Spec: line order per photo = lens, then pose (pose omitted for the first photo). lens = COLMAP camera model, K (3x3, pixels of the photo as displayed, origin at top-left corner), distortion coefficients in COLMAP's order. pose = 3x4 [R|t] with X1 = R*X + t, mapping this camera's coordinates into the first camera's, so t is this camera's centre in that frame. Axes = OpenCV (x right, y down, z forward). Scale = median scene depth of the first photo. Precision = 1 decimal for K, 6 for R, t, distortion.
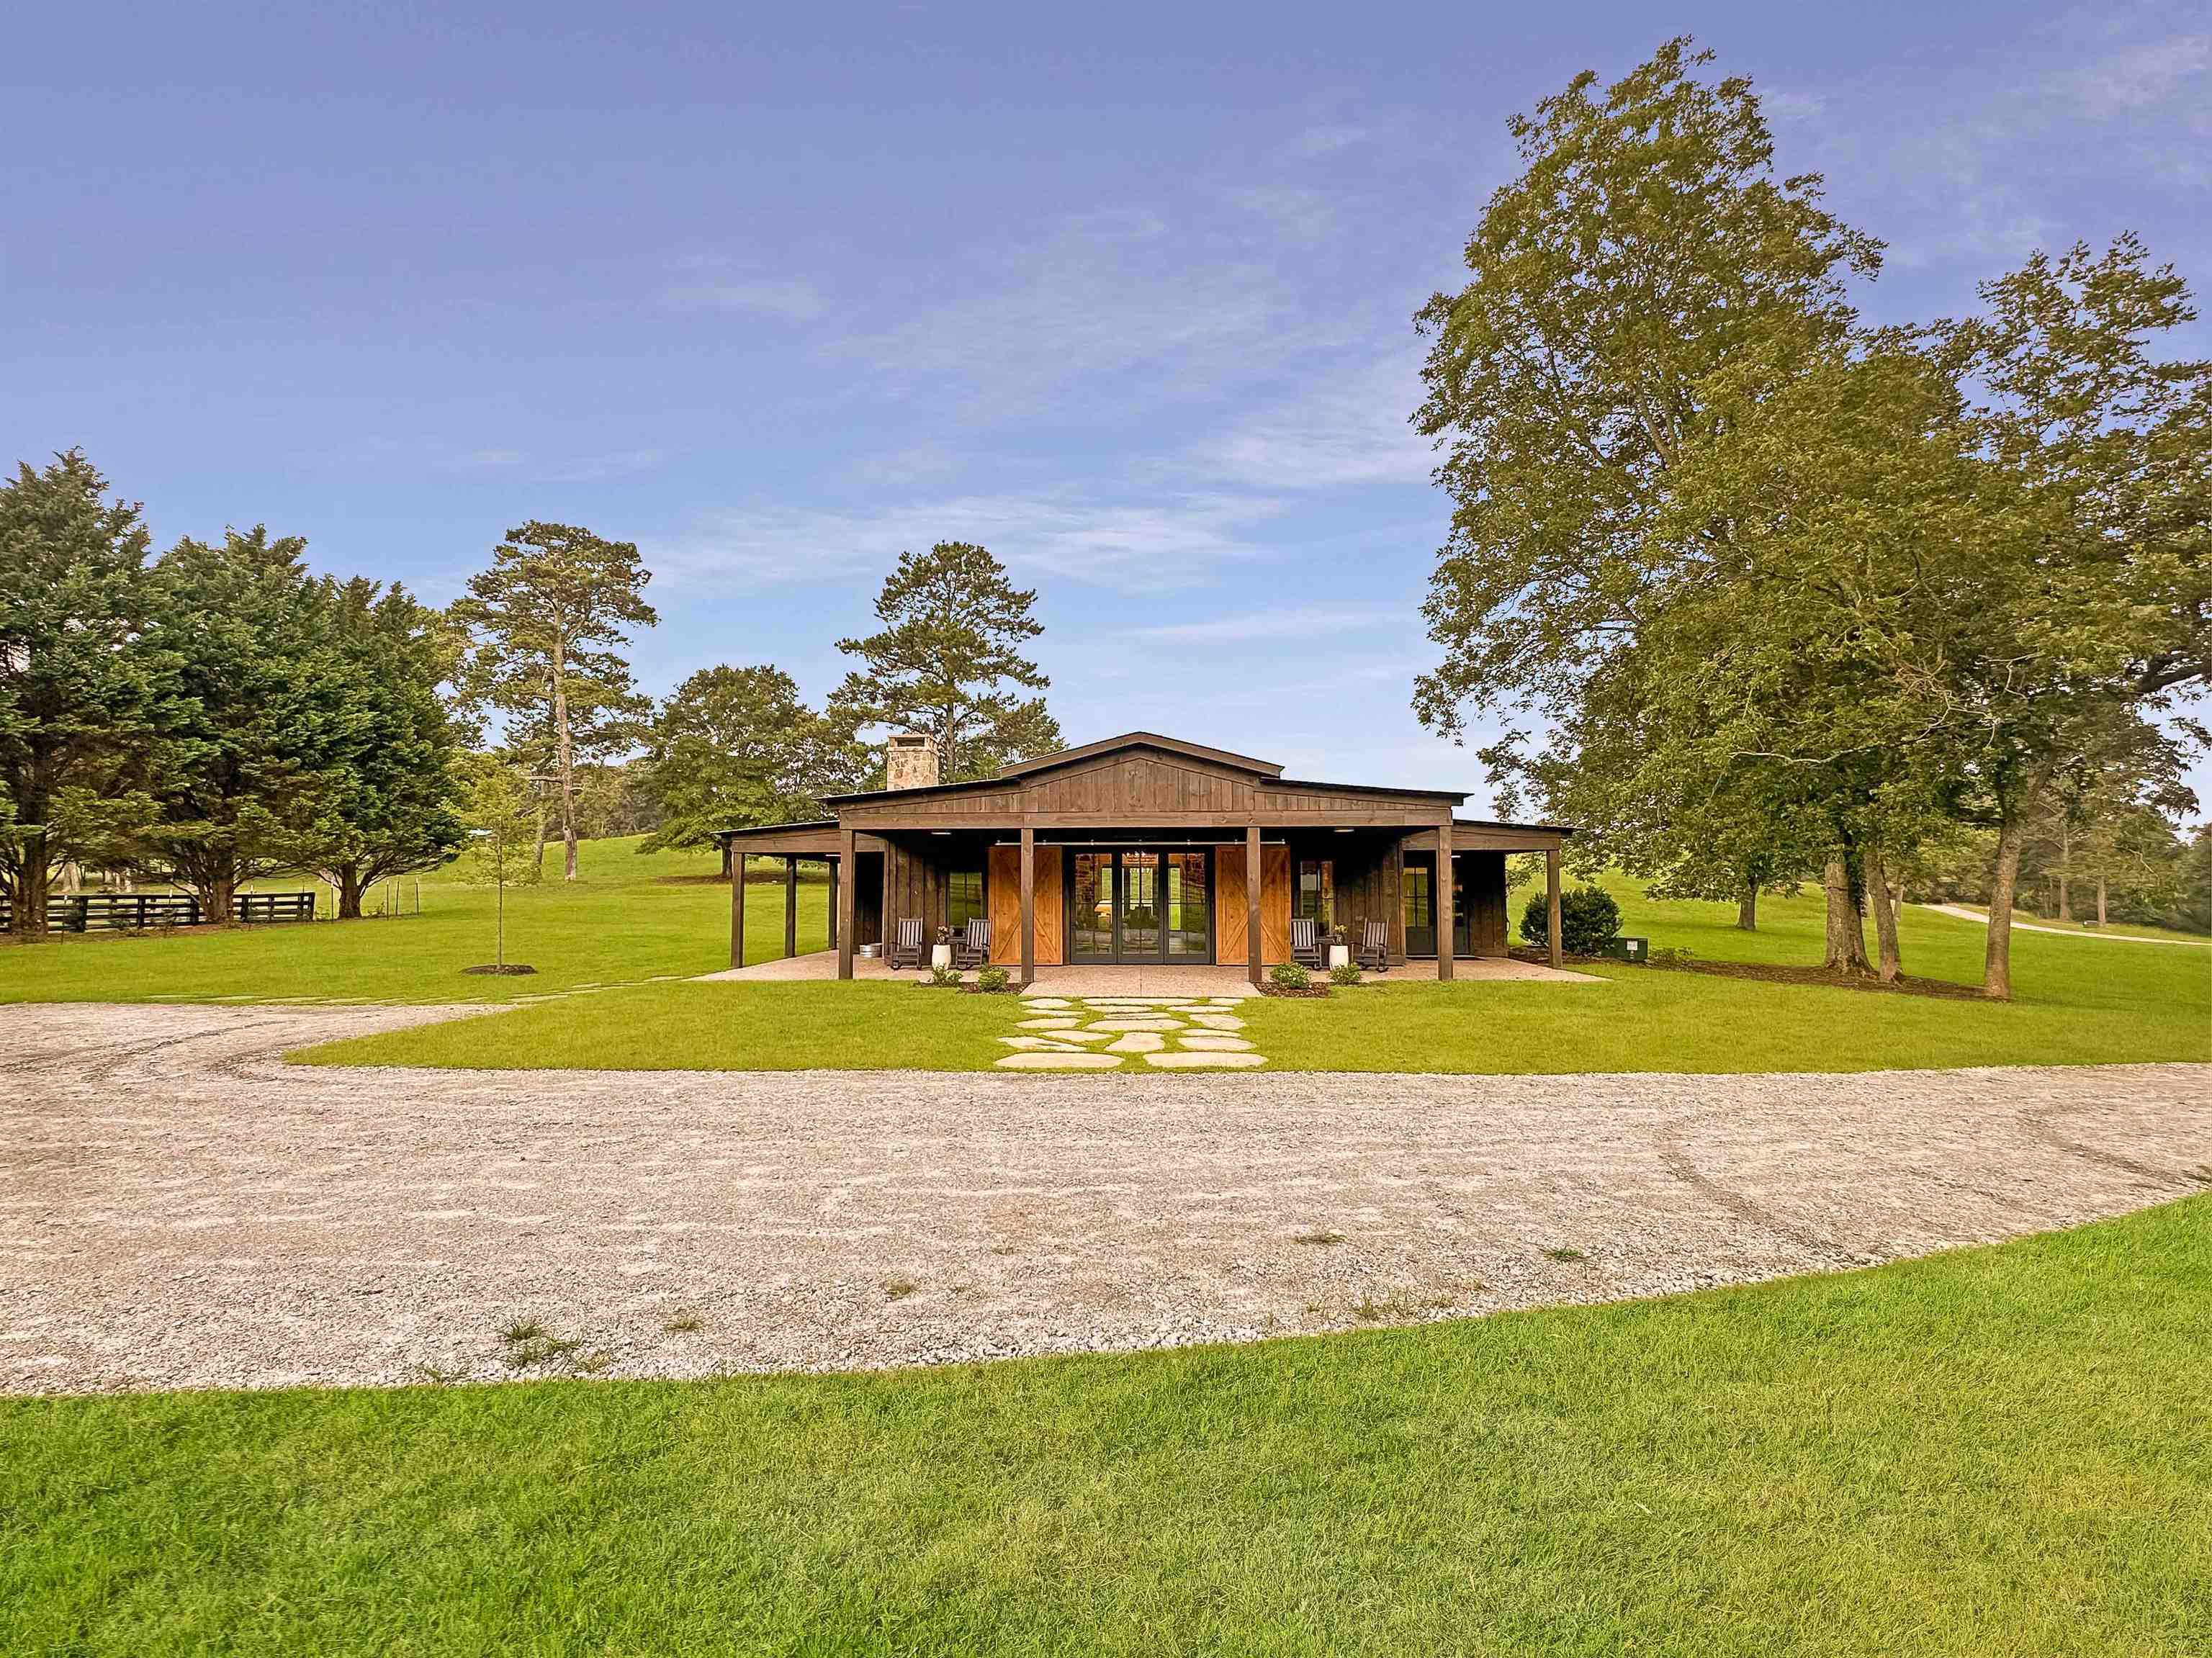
lens RADIAL K [[1023.4, 0, 1109.1], [0, 1023.4, 823.9], [0, 0, 1]] dist [0.001789, 0.000863]
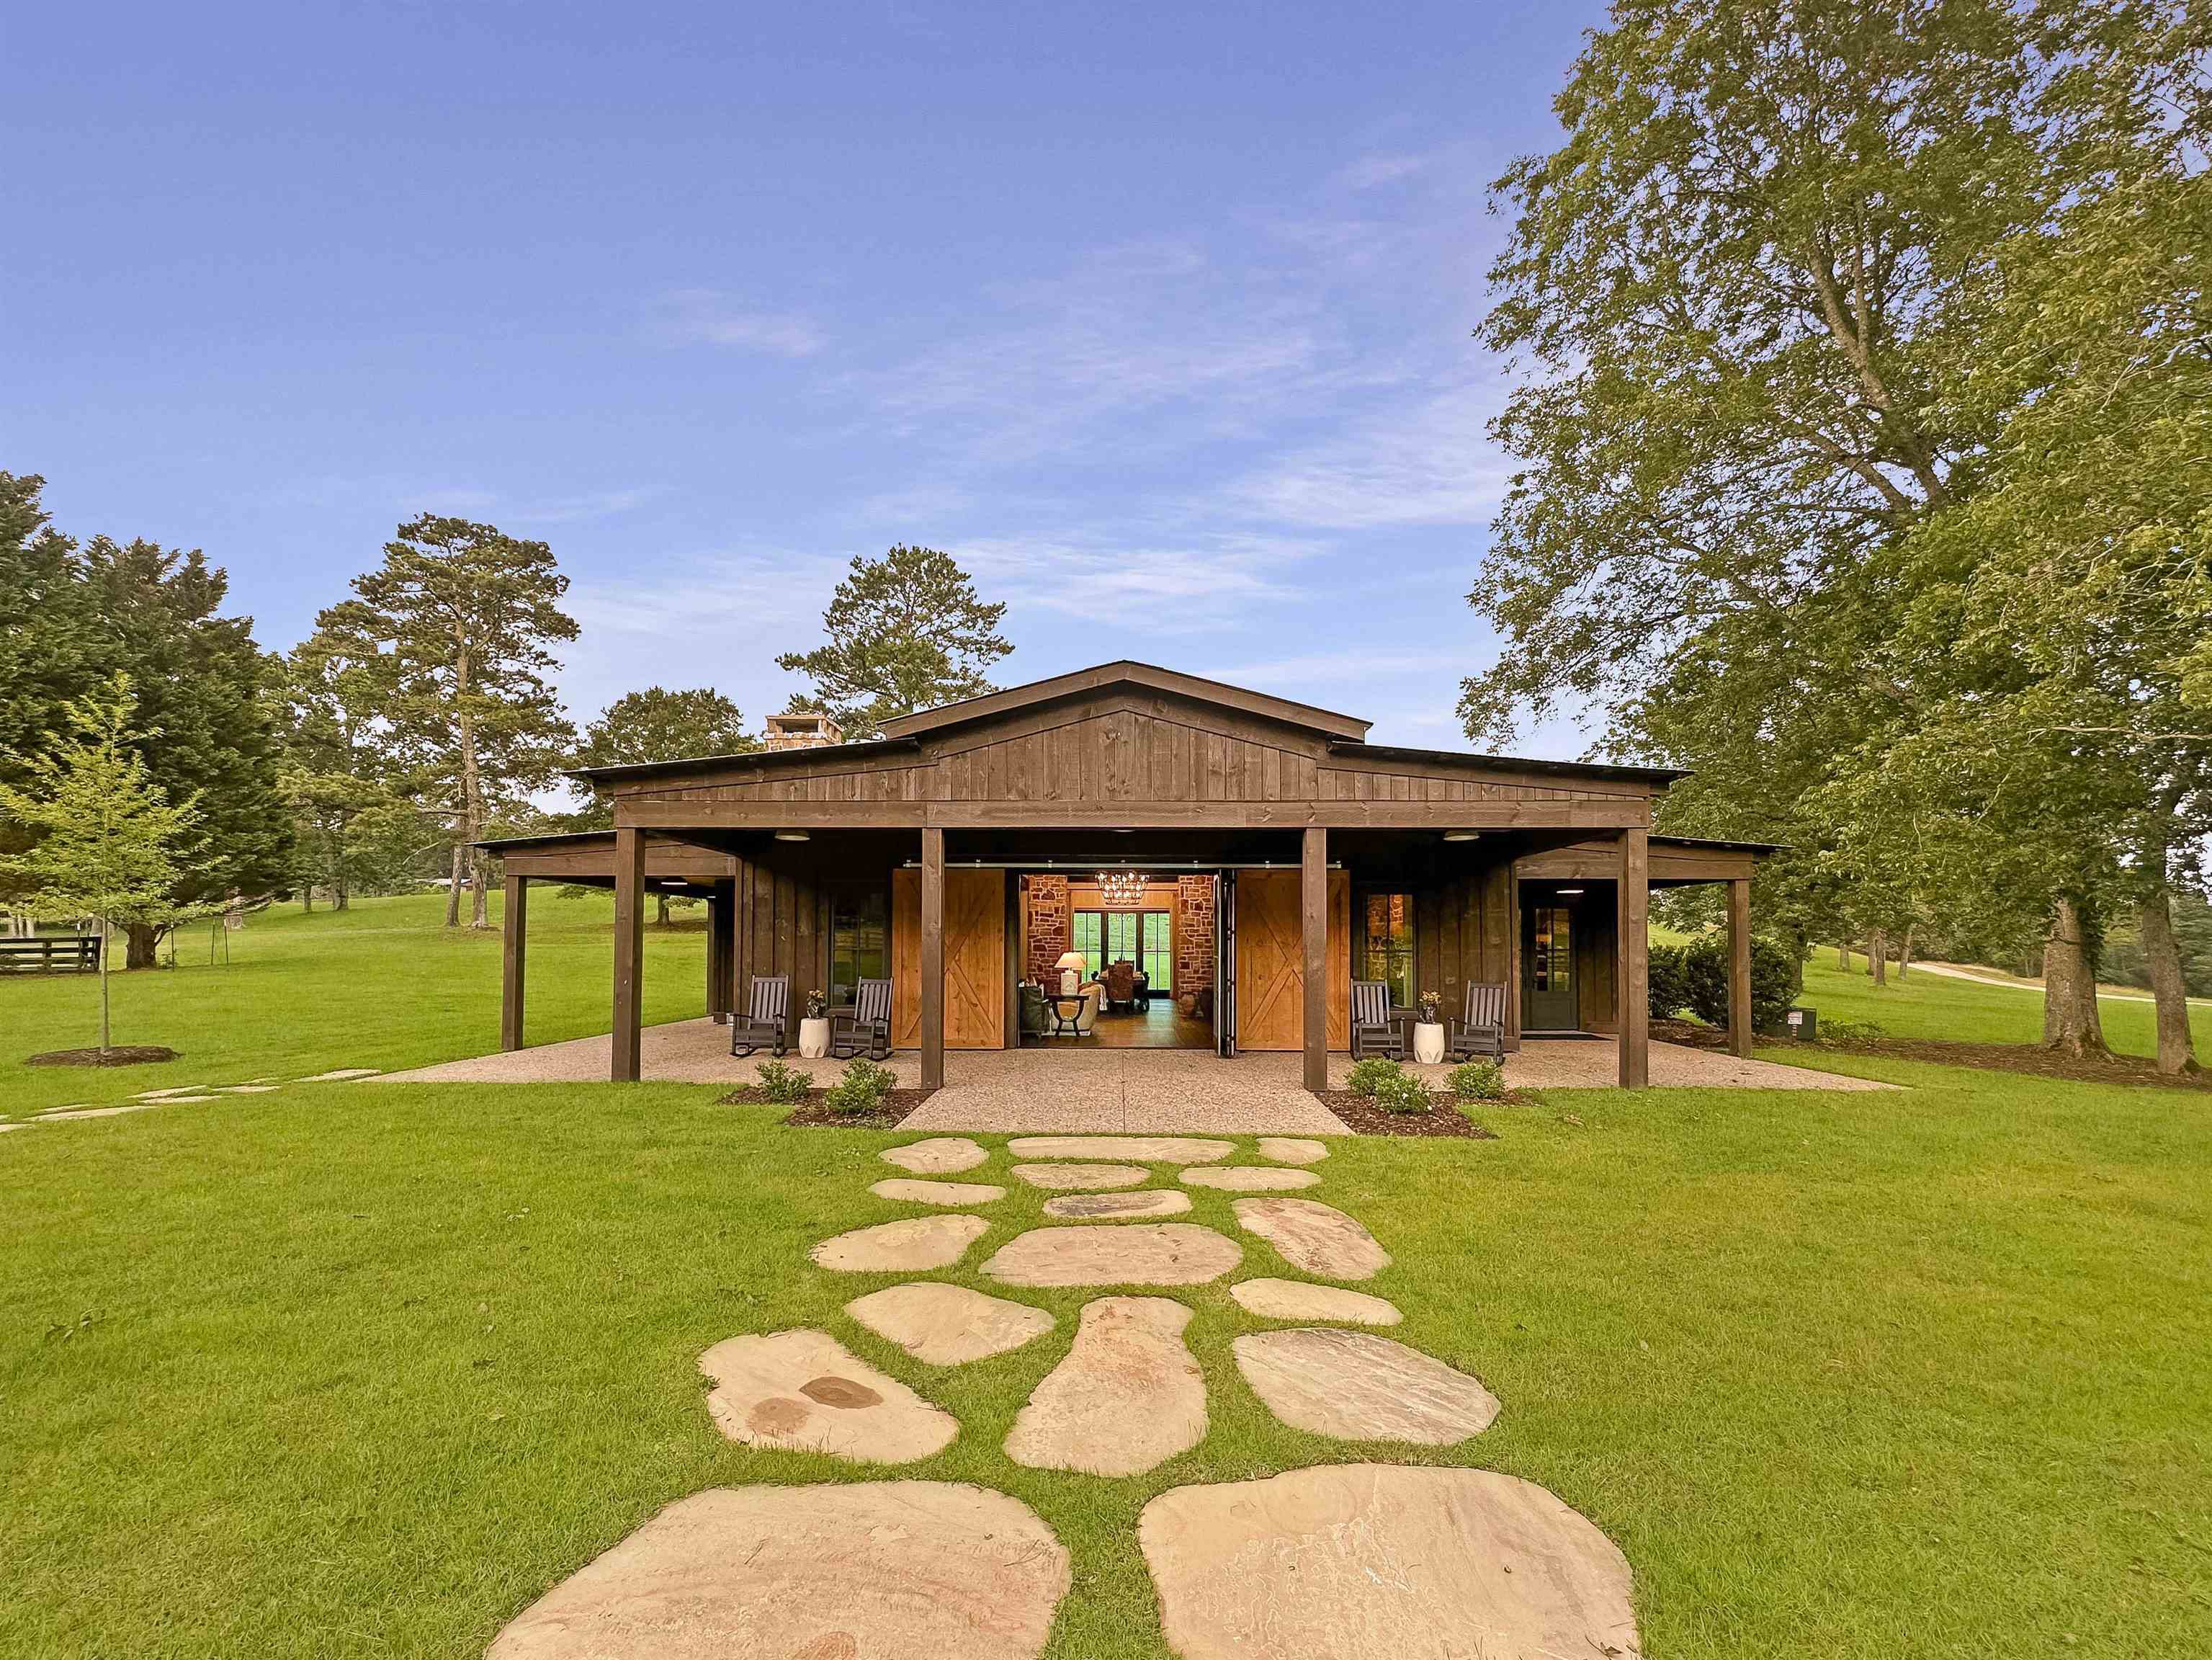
lens RADIAL K [[895.3, 0, 1120.9], [0, 895.3, 896.6], [0, 0, 1]] dist [-0.002290, 0.000984]
pose [[0.999437, 0.008140, 0.032558, 0.006794], [-0.008483, 0.999910, 0.010398, 0.021007], [-0.032470, -0.010669, 0.999416, 0.267679]]
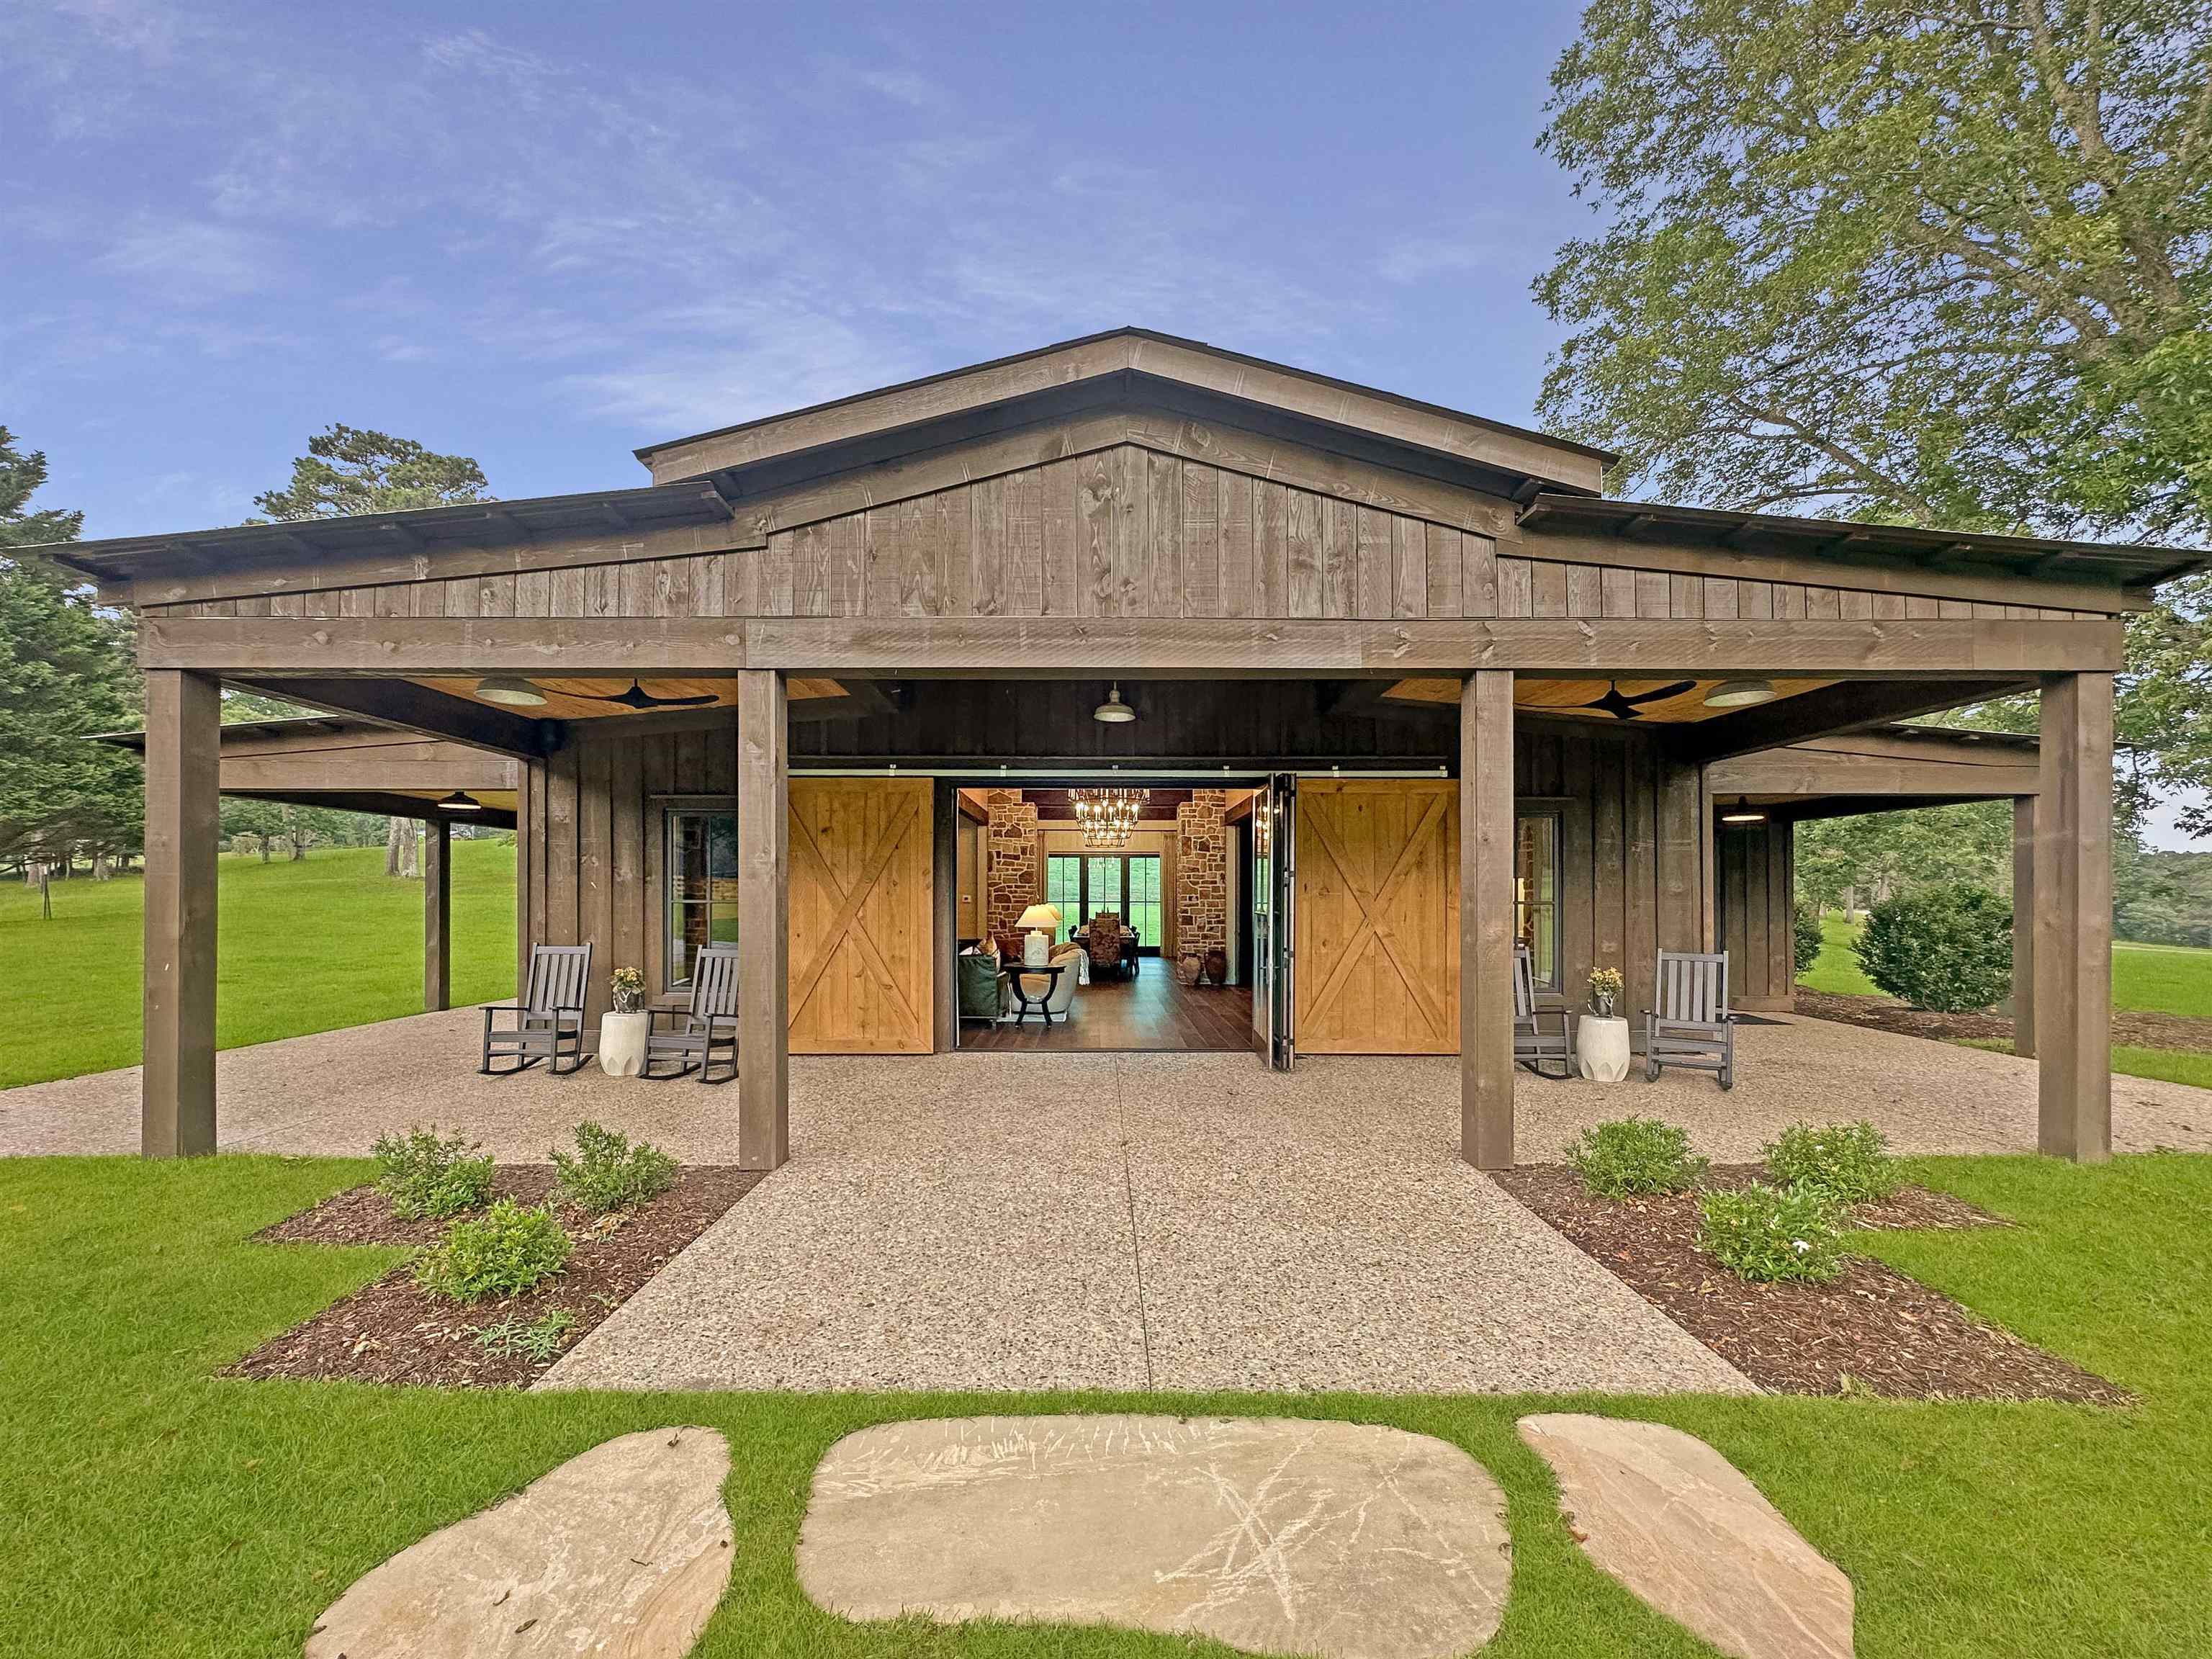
lens RADIAL K [[895.2, 0, 1127.3], [0, 895.2, 866.0], [0, 0, 1]] dist [-0.002290, 0.000984]
pose [[0.997899, 0.006356, 0.064477, 0.007469], [-0.008448, 0.999445, 0.032238, 0.029379], [-0.064237, -0.032715, 0.997398, 0.396284]]
